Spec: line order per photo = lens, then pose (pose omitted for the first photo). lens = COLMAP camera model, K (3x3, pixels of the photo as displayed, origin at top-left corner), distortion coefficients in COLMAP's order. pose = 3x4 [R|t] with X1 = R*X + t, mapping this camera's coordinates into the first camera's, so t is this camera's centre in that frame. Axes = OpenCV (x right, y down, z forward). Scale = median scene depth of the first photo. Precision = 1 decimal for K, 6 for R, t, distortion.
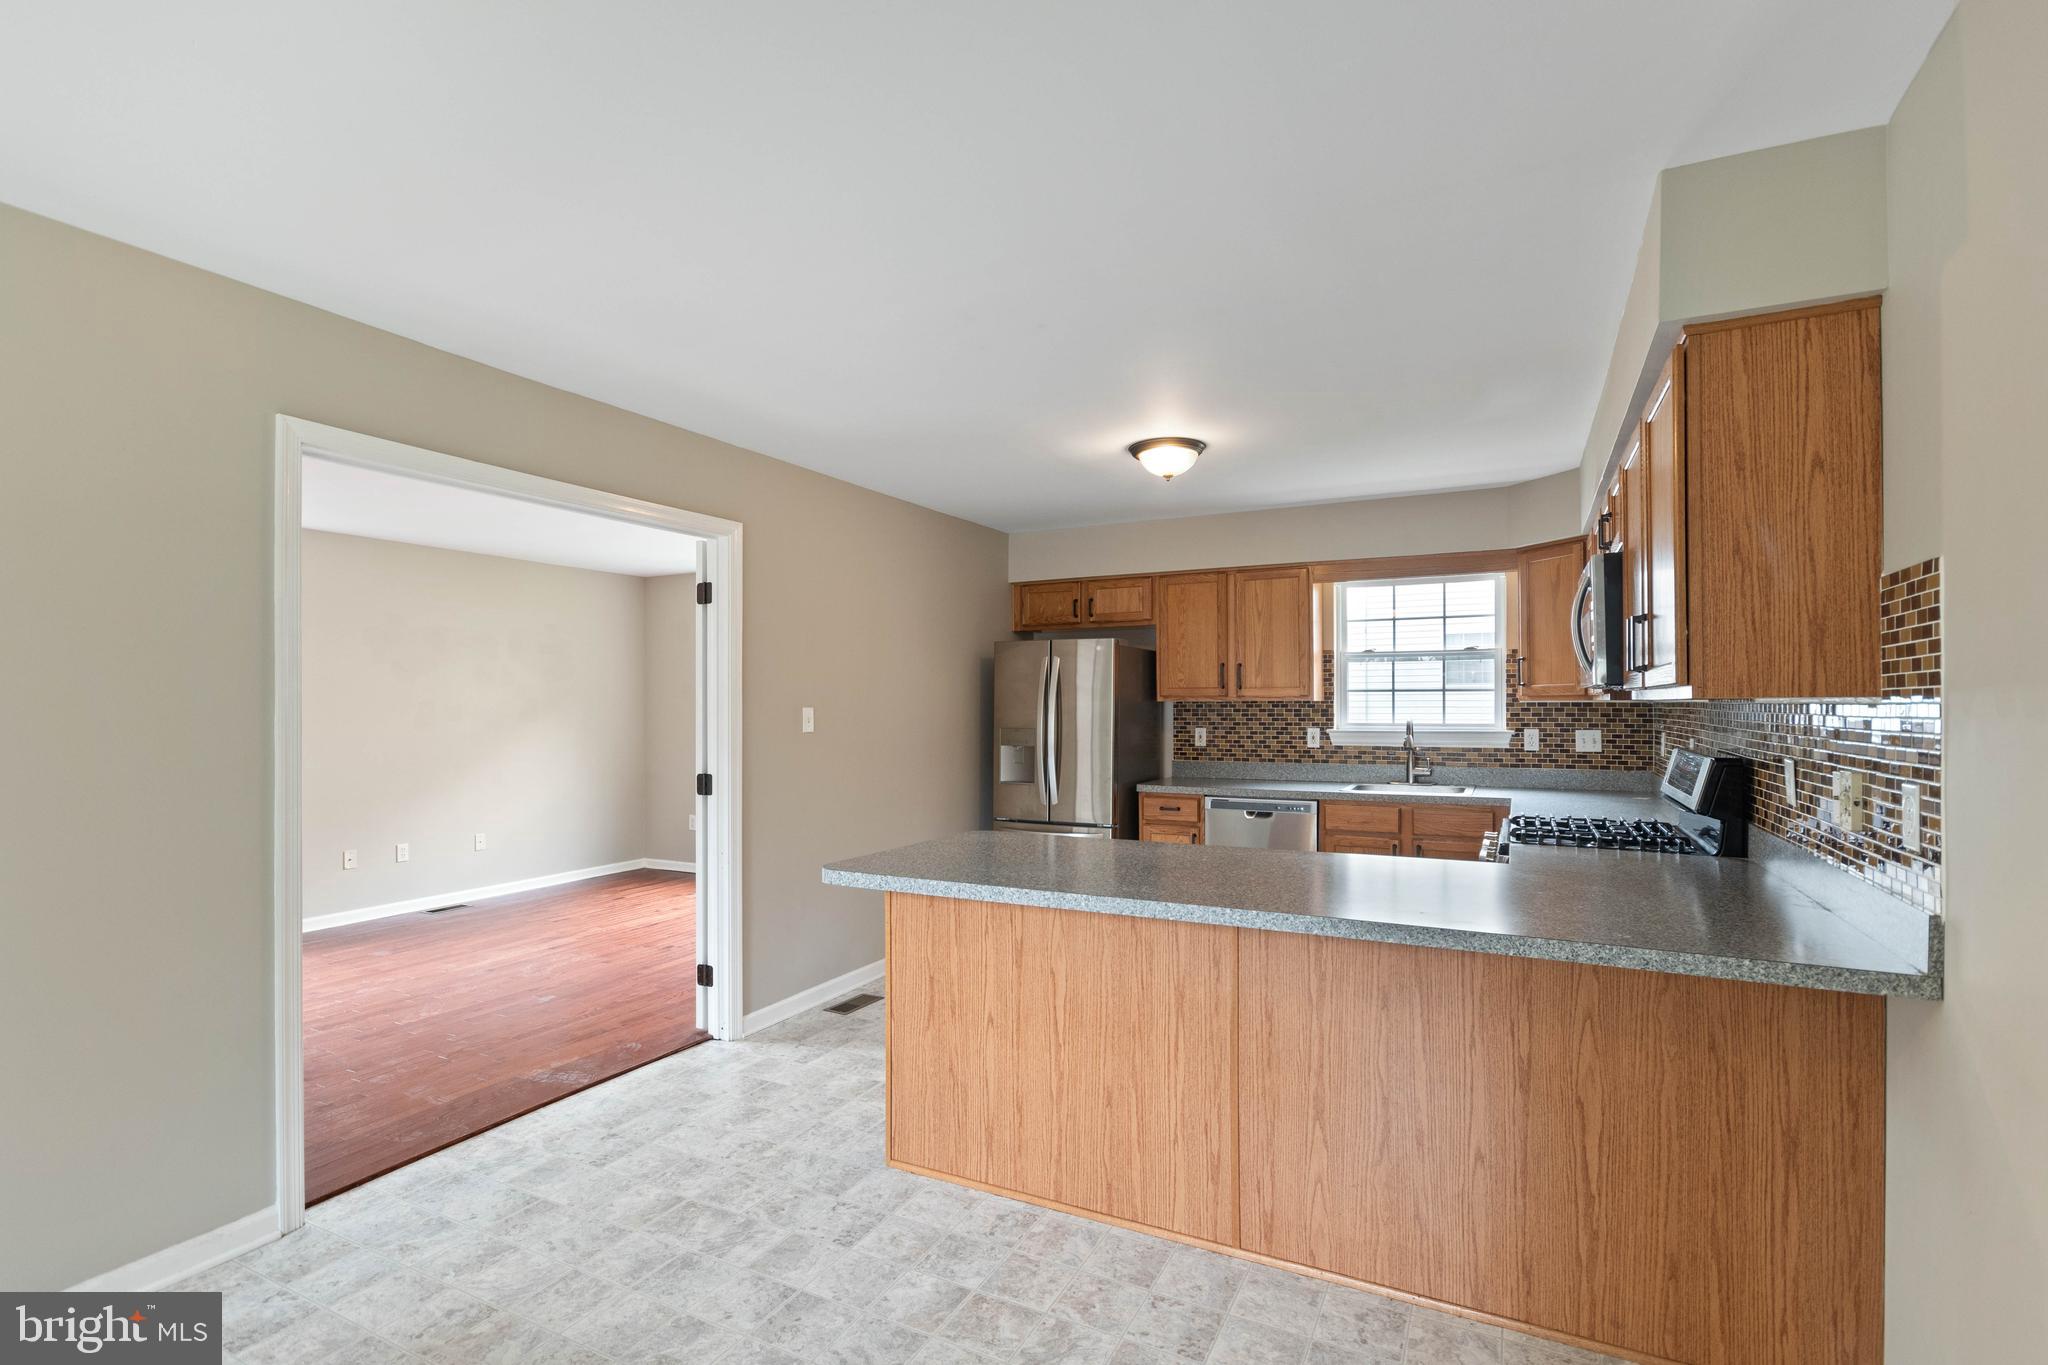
lens RADIAL K [[973.8, 0, 1019.5], [0, 973.8, 698.8], [0, 0, 1]] dist [-0.001349, -0.000644]
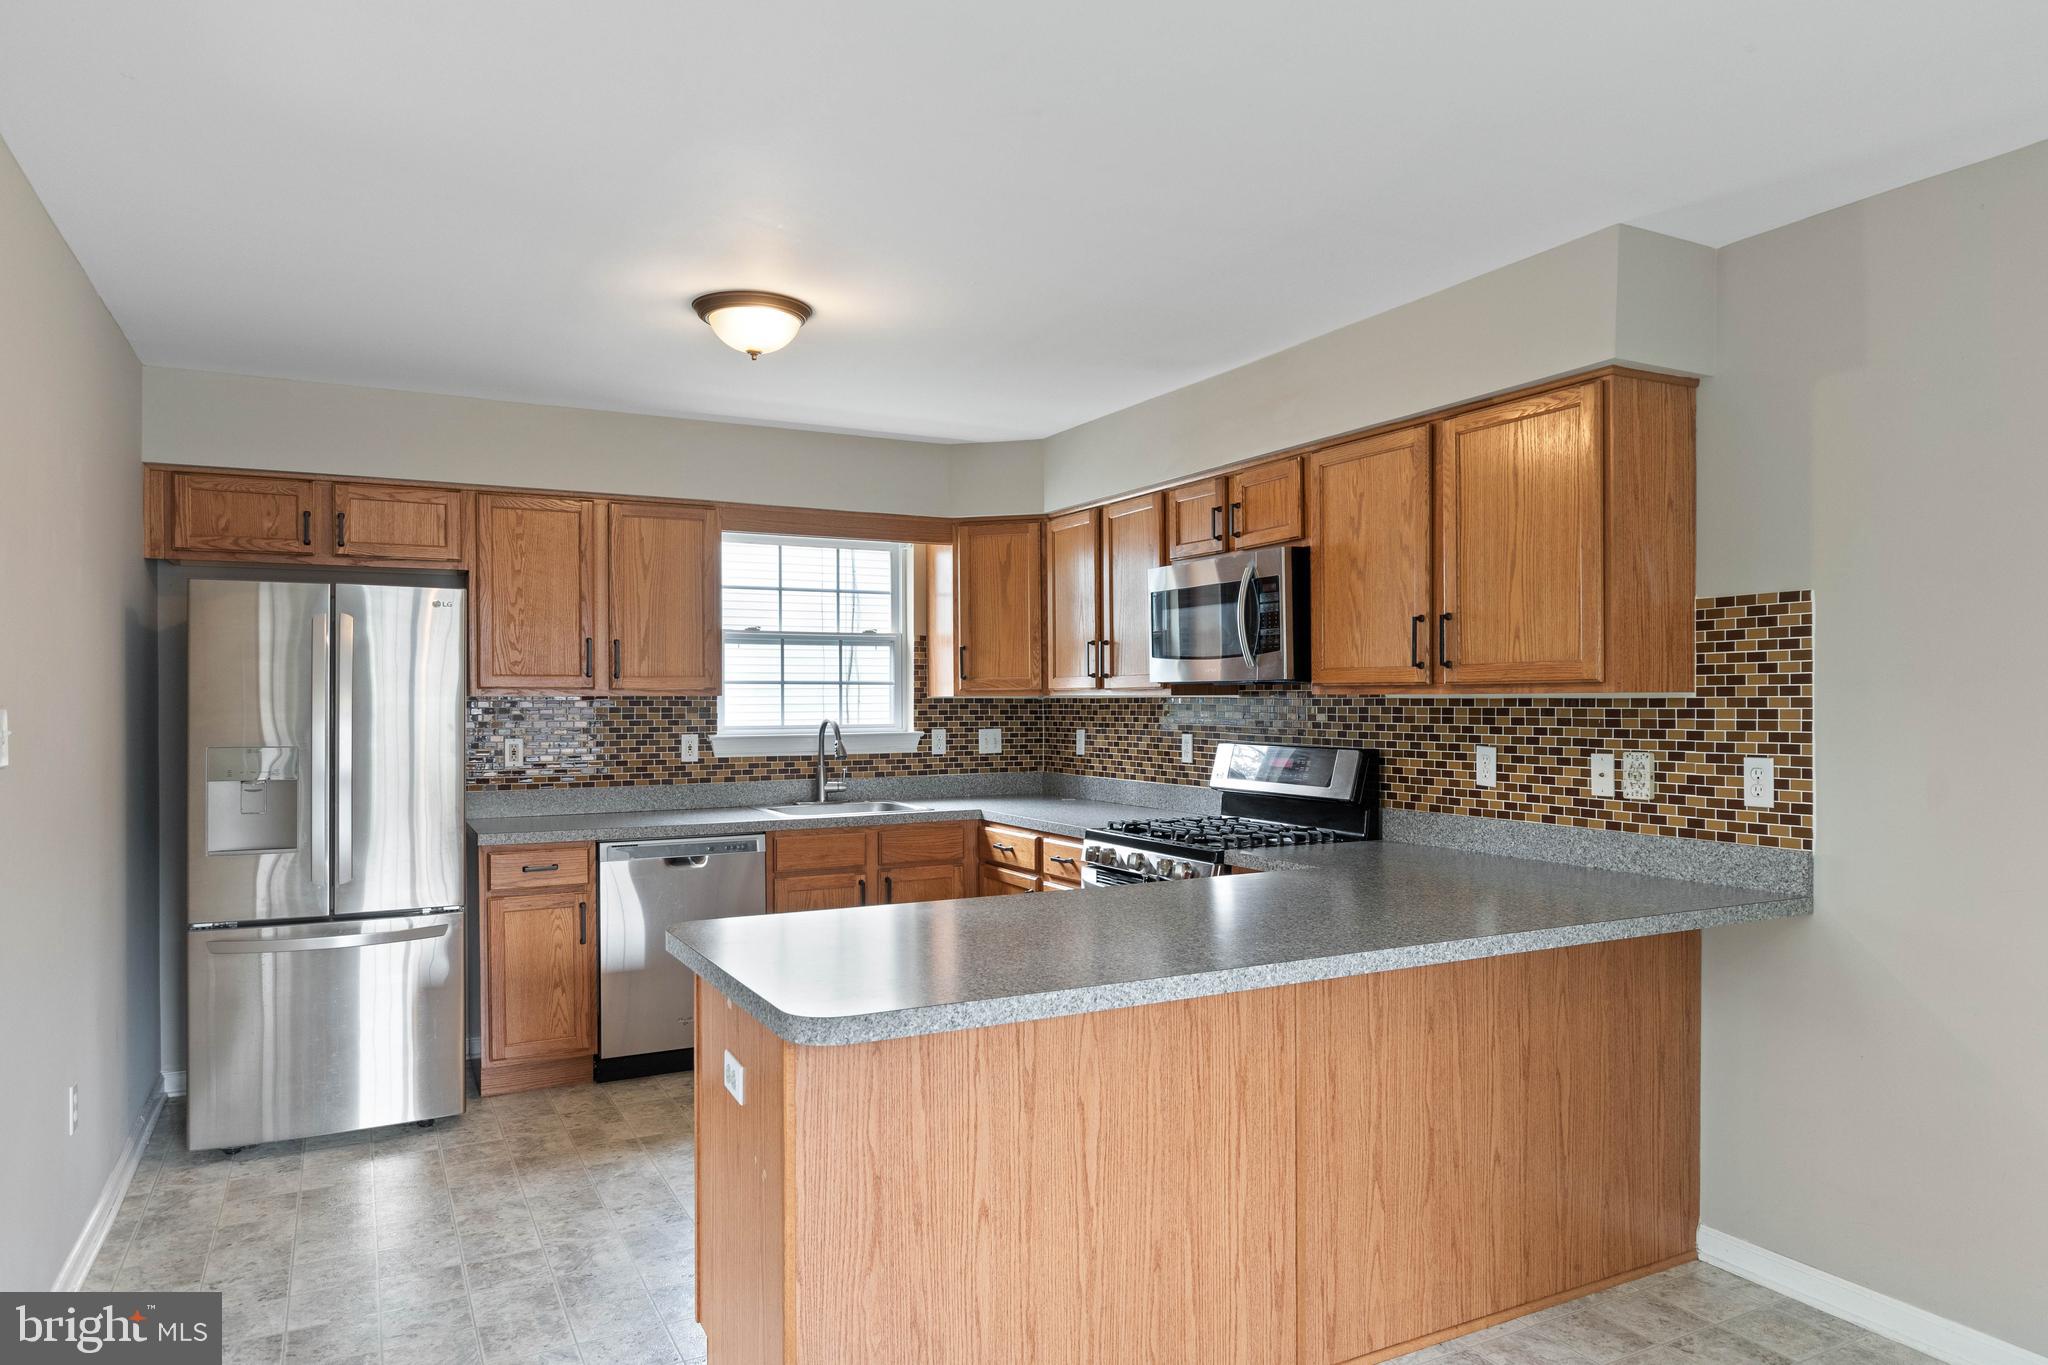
lens RADIAL K [[1301.2, 0, 1048.7], [0, 1301.2, 702.1], [0, 0, 1]] dist [-0.001651, 0.002440]
pose [[0.555864, -0.001299, 0.831273, -0.457576], [-0.002760, 0.999990, 0.003408, 0.003419], [-0.831269, -0.004189, 0.555855, 0.339198]]
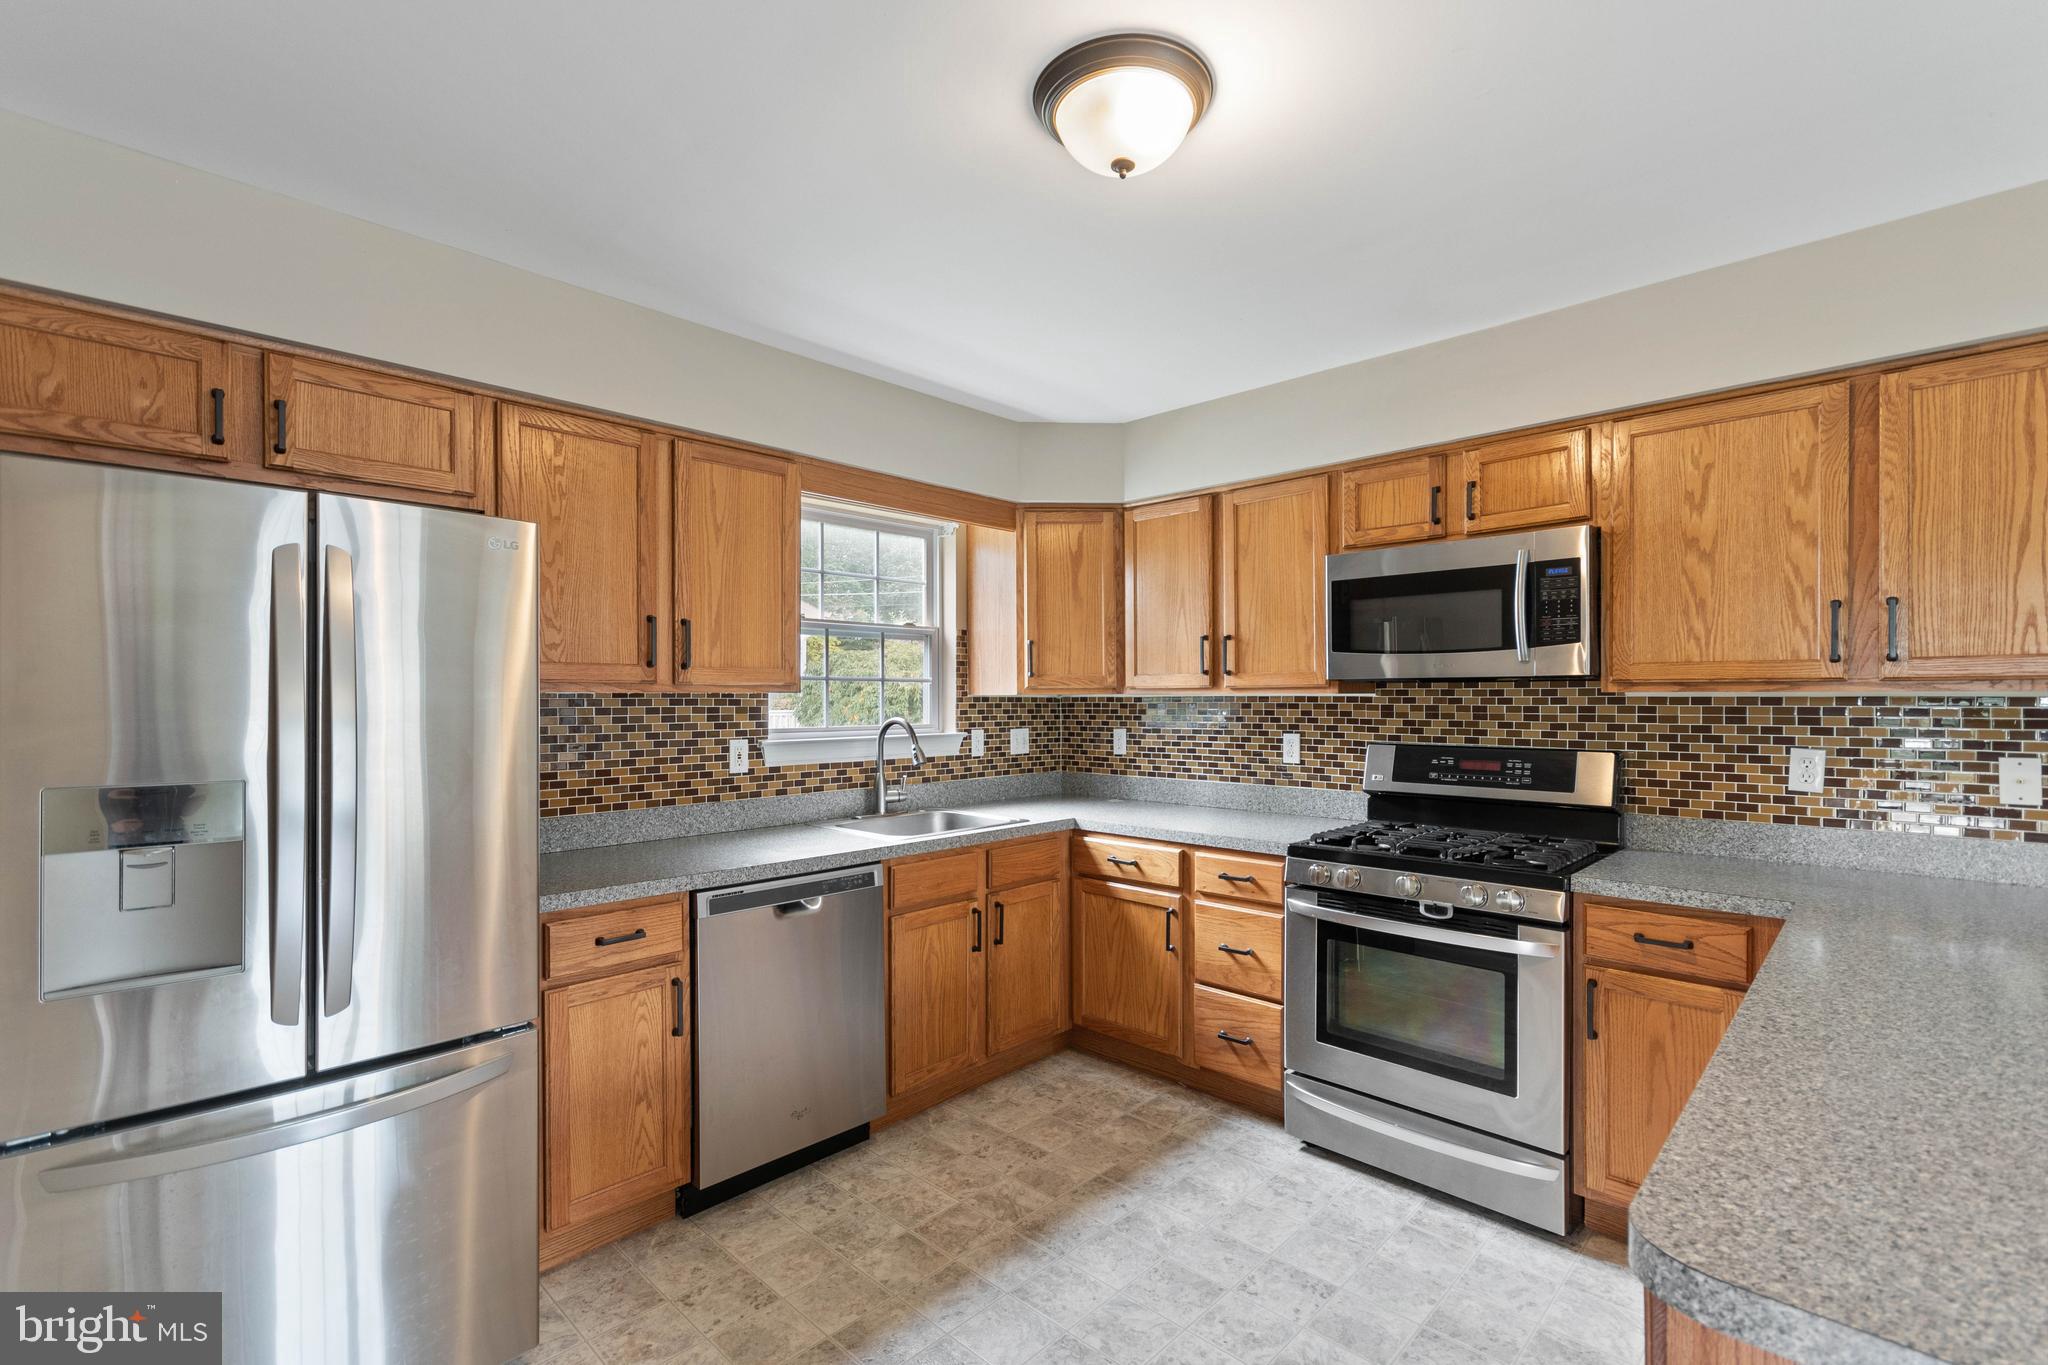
lens RADIAL K [[917.1, 0, 1022.4], [0, 917.1, 701.9], [0, 0, 1]] dist [0.000832, -0.000264]
pose [[0.279429, -0.001572, 0.960165, -0.242853], [-0.003979, 0.999988, 0.002796, 0.006697], [-0.960158, -0.004602, 0.279419, 0.910491]]
